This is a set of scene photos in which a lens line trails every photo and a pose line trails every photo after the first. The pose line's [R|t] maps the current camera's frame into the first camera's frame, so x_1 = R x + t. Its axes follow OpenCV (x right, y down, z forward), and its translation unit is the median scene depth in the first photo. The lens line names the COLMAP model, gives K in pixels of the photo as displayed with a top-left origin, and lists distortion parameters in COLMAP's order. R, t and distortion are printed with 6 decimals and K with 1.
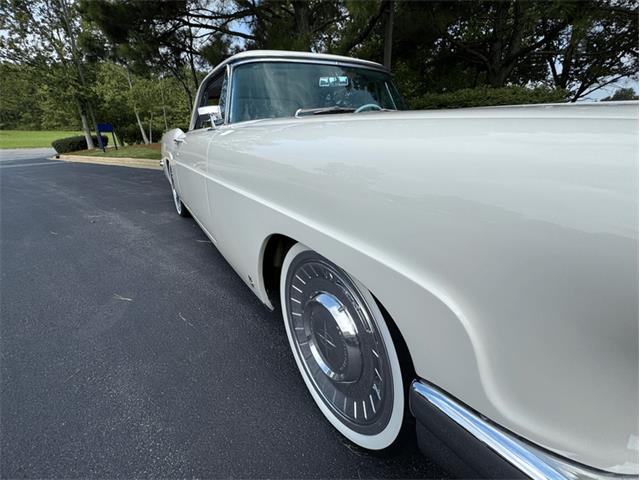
lens RADIAL K [[301.5, 0, 320.0], [0, 301.5, 240.0], [0, 0, 1]] dist [0.000688, -0.000085]
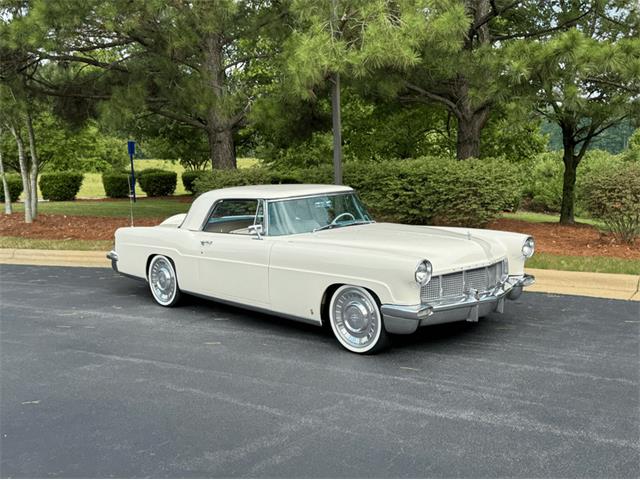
lens RADIAL K [[659.0, 0, 320.0], [0, 659.0, 240.0], [0, 0, 1]] dist [-0.009517, -0.017174]
pose [[0.979411, -0.044782, 0.196844, -0.200250], [0.089414, 0.970454, -0.224107, 0.130821], [-0.180993, 0.237093, 0.954478, -0.682929]]
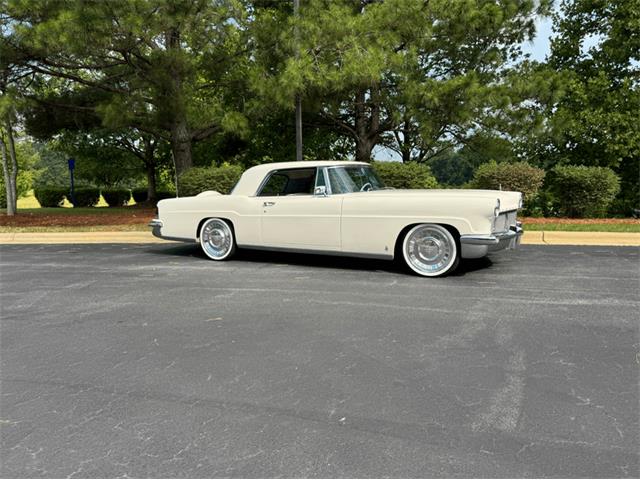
lens RADIAL K [[462.0, 0, 317.5], [0, 462.0, 244.4], [0, 0, 1]] dist [0.006928, -0.002784]
pose [[0.890413, -0.059687, 0.451222, -0.503649], [0.162266, 0.967852, -0.192179, 0.151540], [-0.425245, 0.244337, 0.871473, -0.456051]]
